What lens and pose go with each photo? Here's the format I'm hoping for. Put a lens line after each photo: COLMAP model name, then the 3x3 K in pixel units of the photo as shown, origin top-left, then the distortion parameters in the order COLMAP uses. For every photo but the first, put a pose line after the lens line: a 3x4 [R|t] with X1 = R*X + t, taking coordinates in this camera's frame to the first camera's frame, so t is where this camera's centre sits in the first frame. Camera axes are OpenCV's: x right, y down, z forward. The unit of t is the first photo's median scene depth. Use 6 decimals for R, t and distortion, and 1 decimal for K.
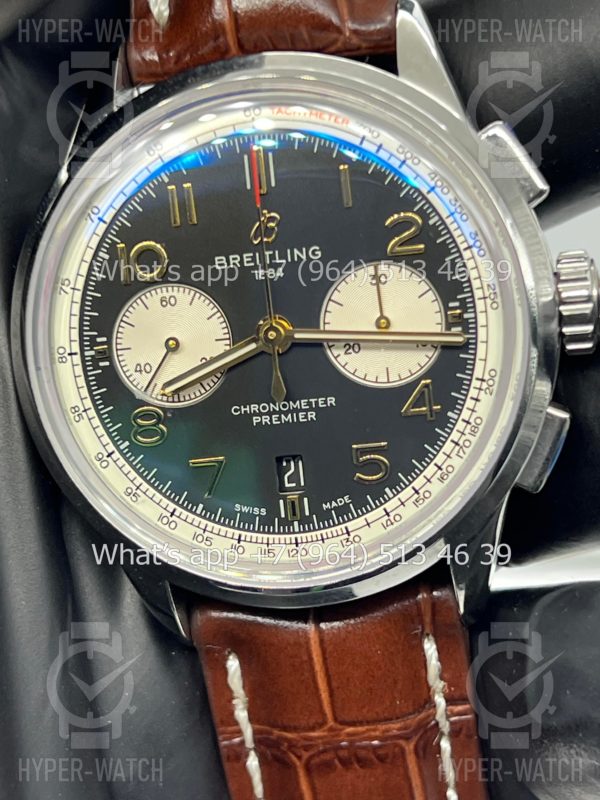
lens RADIAL K [[1957.7, 0, 305.1], [0, 1957.7, 398.7], [0, 0, 1]] dist [0.176888, 0.000000]
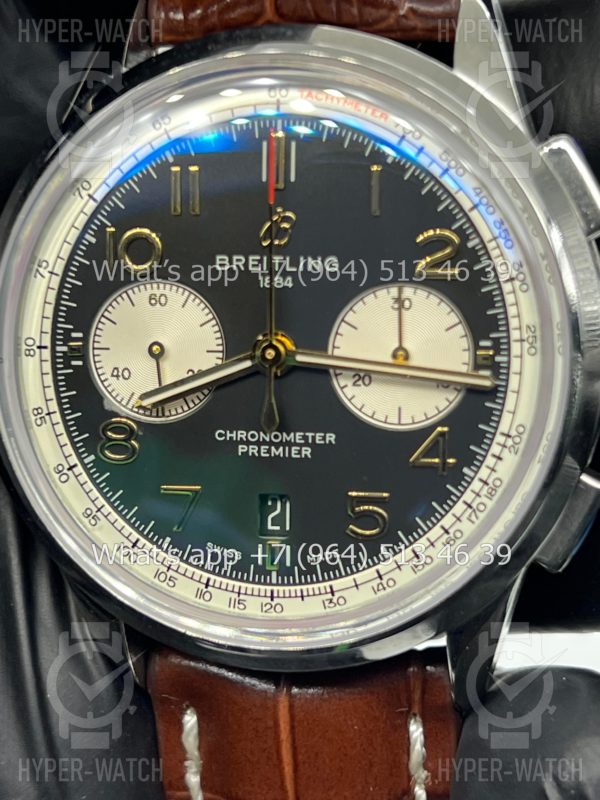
lens RADIAL K [[1957.7, 0, 304.0], [0, 1957.7, 404.2], [0, 0, 1]] dist [0.176888, 0.000000]
pose [[0.992148, 0.117400, -0.043112, 0.036893], [-0.116347, 0.992863, 0.026186, -0.034485], [0.045878, -0.020965, 0.998727, 0.141713]]
